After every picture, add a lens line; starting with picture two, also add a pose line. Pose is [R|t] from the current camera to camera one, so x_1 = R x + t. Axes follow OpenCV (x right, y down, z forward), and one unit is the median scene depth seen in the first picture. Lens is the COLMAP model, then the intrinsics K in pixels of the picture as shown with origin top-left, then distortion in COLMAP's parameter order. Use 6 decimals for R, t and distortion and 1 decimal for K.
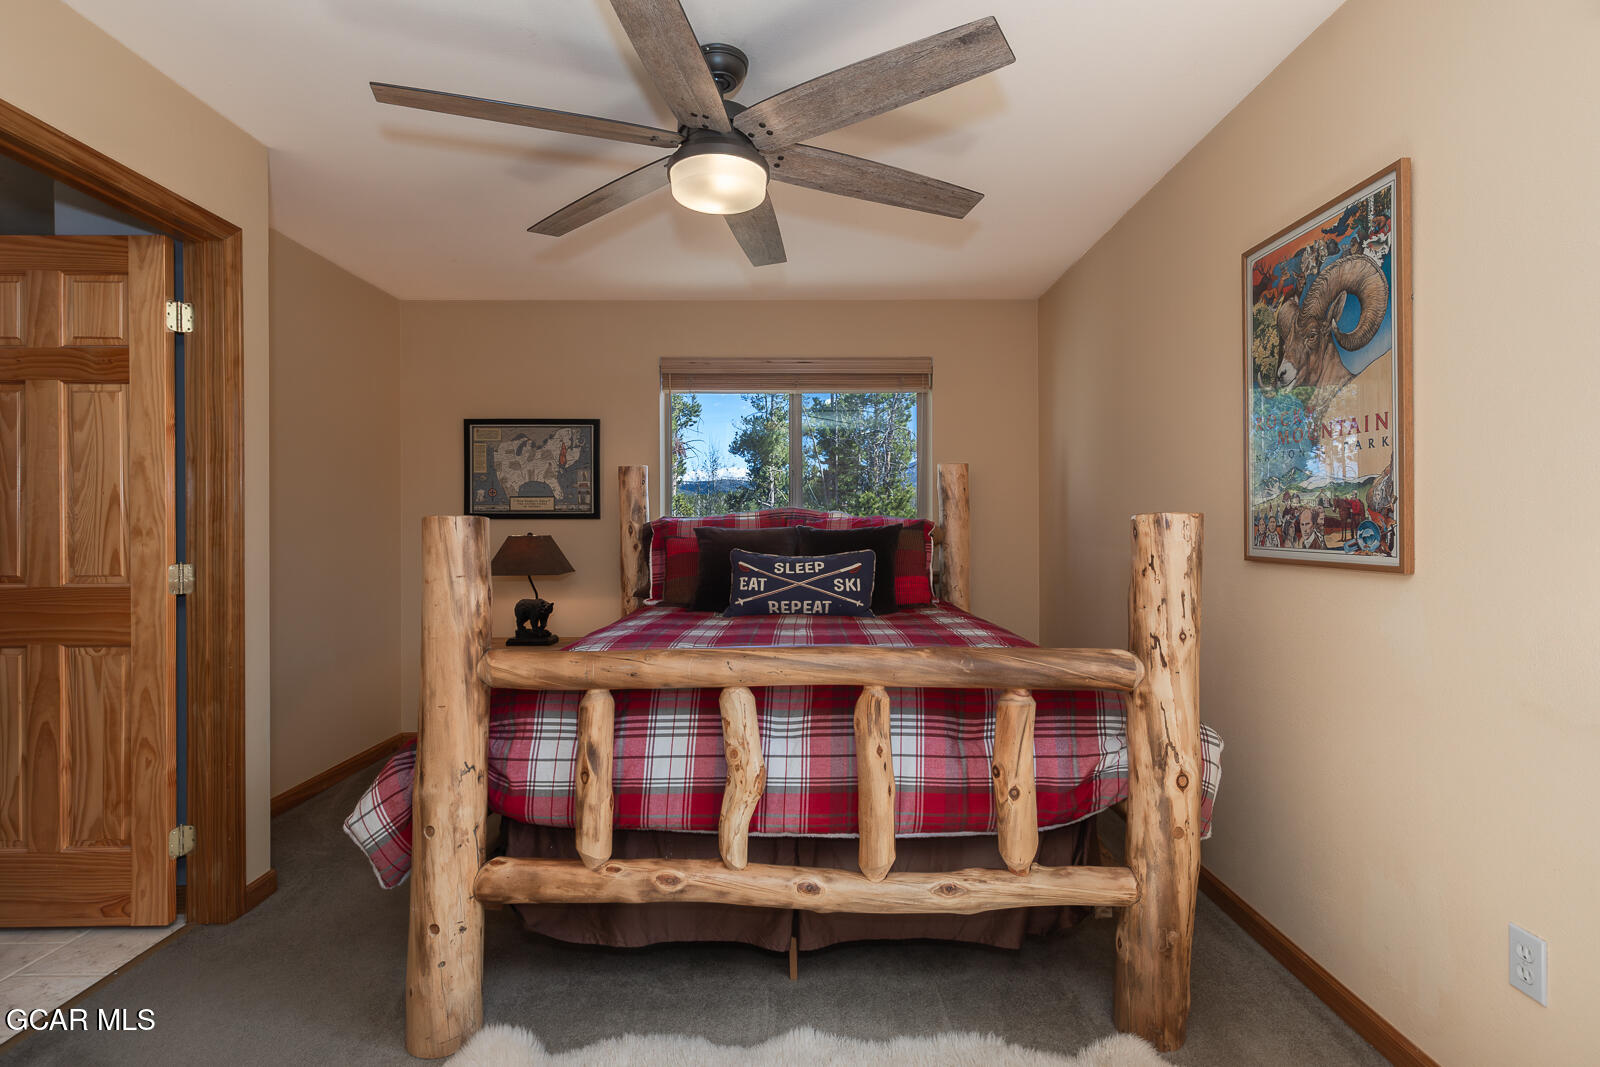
lens RADIAL K [[743.5, 0, 788.3], [0, 743.5, 529.8], [0, 0, 1]] dist [0.003118, 0.001031]
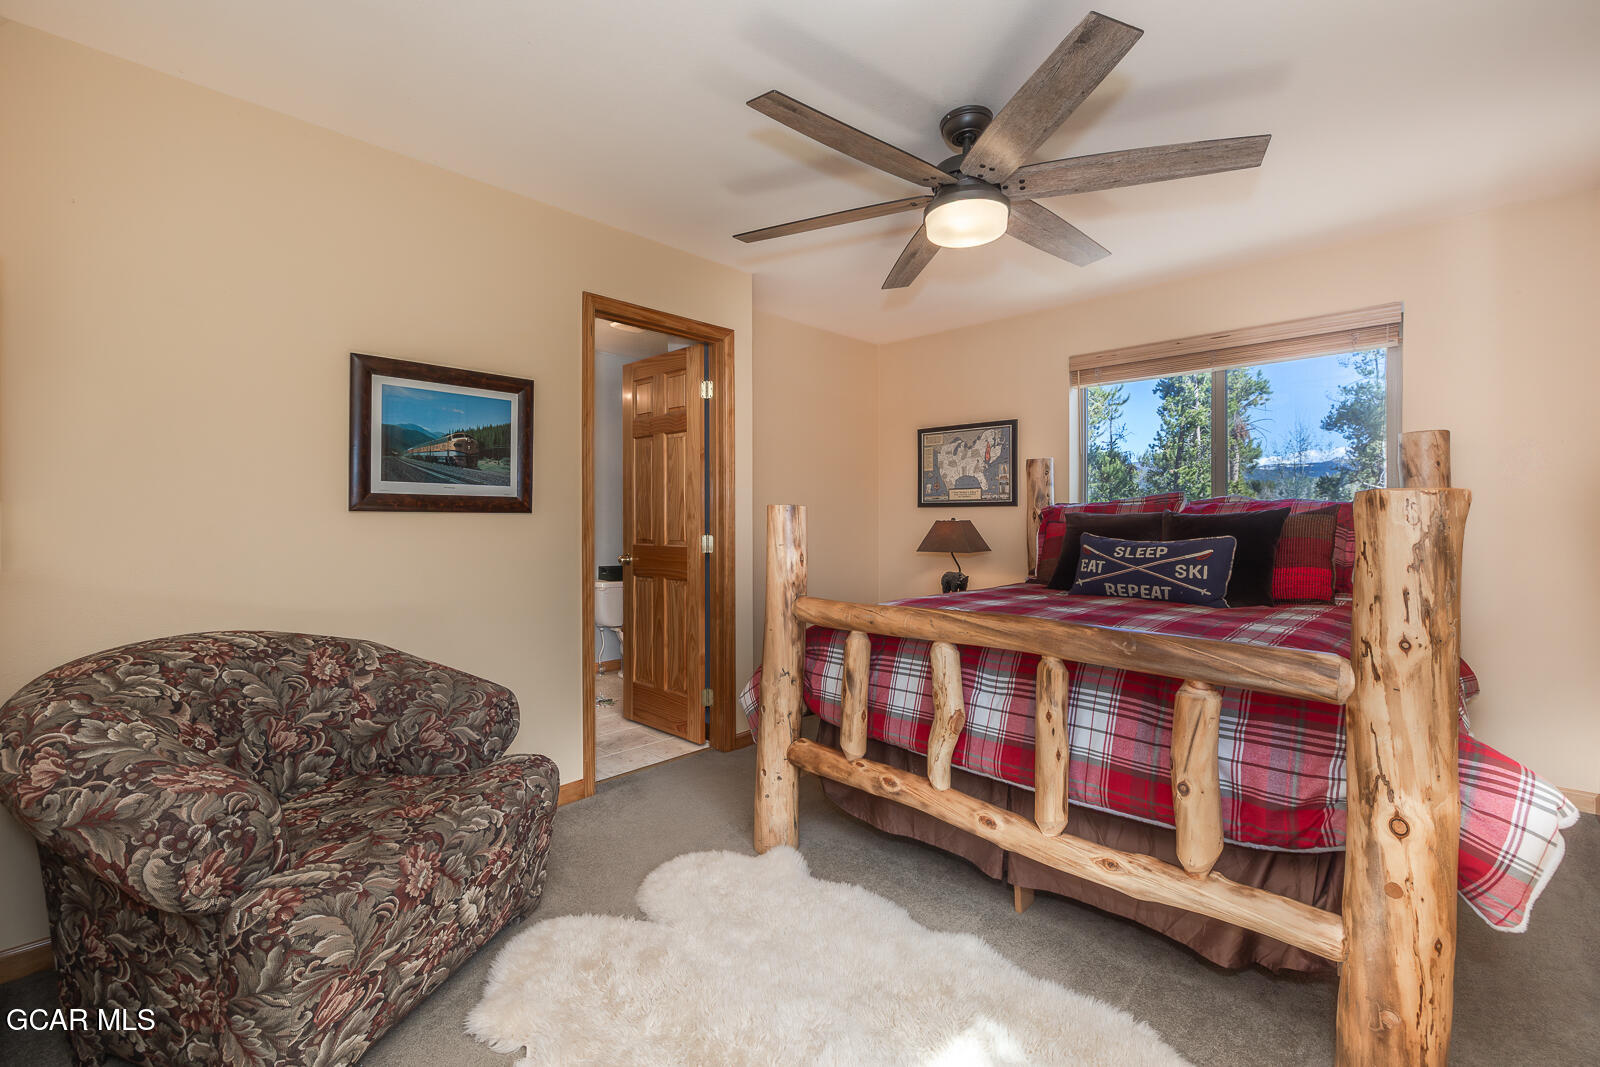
lens RADIAL K [[678.6, 0, 802.4], [0, 678.6, 521.3], [0, 0, 1]] dist [-0.002413, 0.000593]
pose [[0.723821, 0.004235, -0.689975, 0.514790], [-0.000933, 0.999986, 0.005158, 0.008086], [0.689987, -0.003090, 0.723815, 0.036499]]
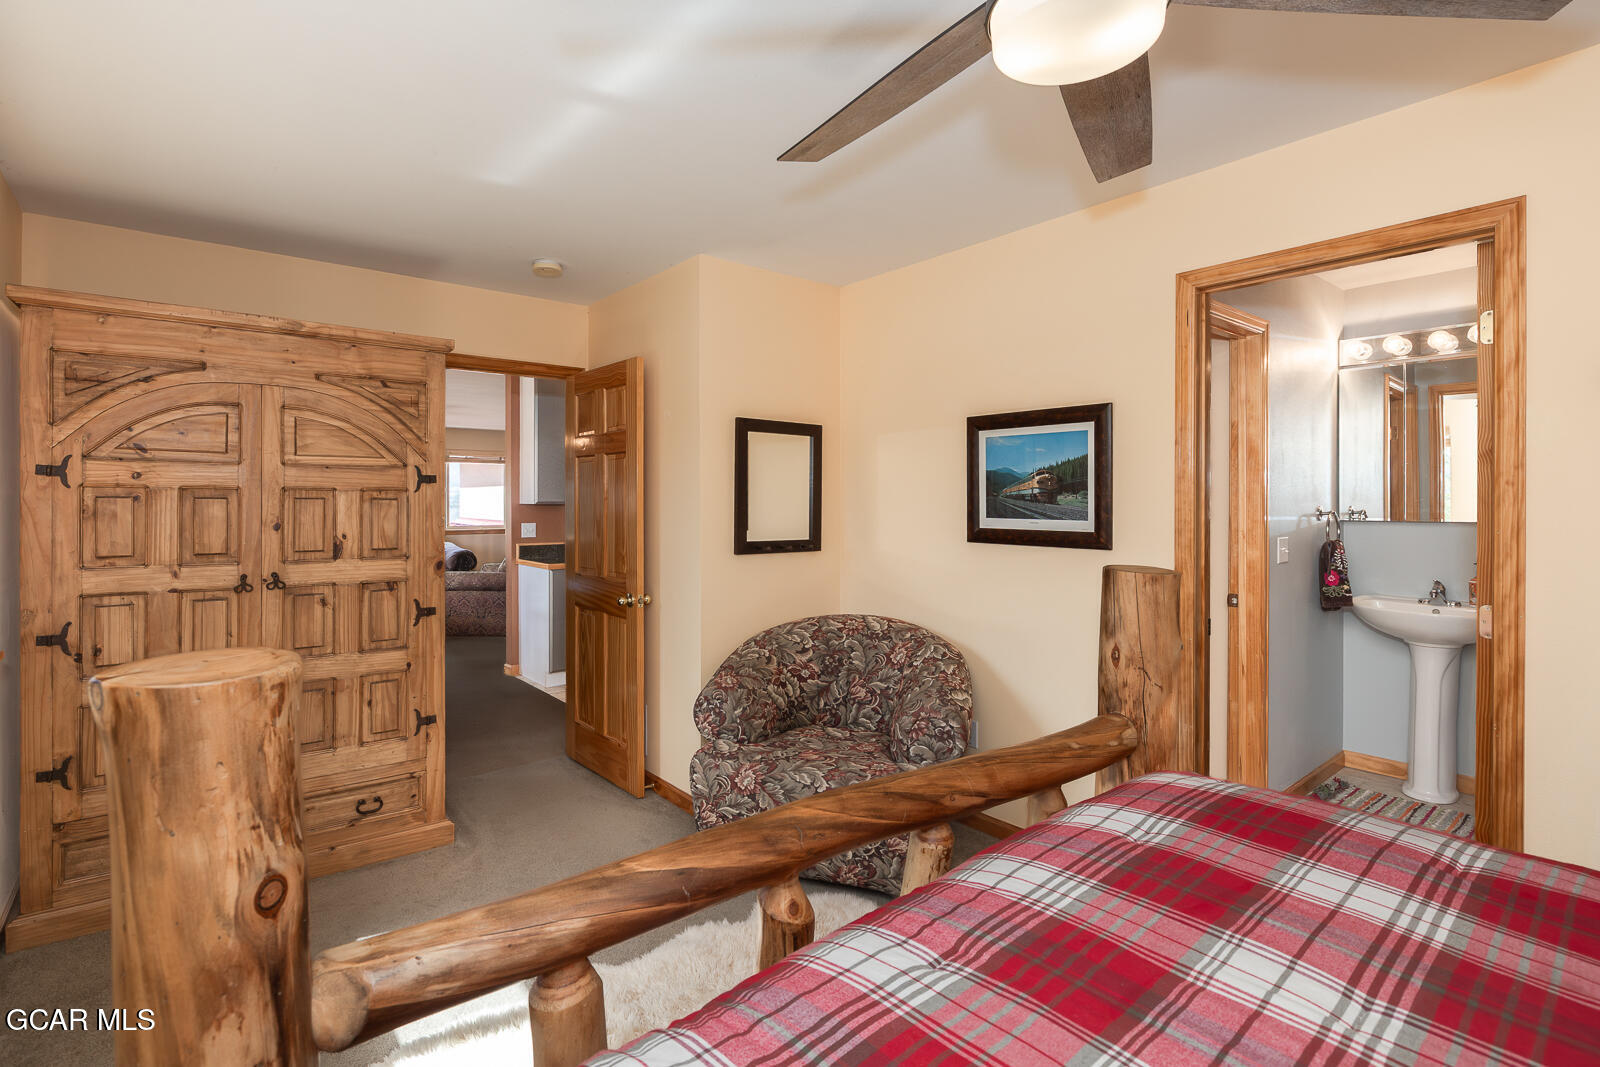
lens RADIAL K [[761.8, 0, 790.7], [0, 761.8, 505.5], [0, 0, 1]] dist [-0.002669, -0.000285]
pose [[-0.771546, 0.007628, -0.636128, 0.498877], [0.002356, 0.999956, 0.009132, -0.104628], [0.636169, 0.005547, -0.771530, 1.450378]]
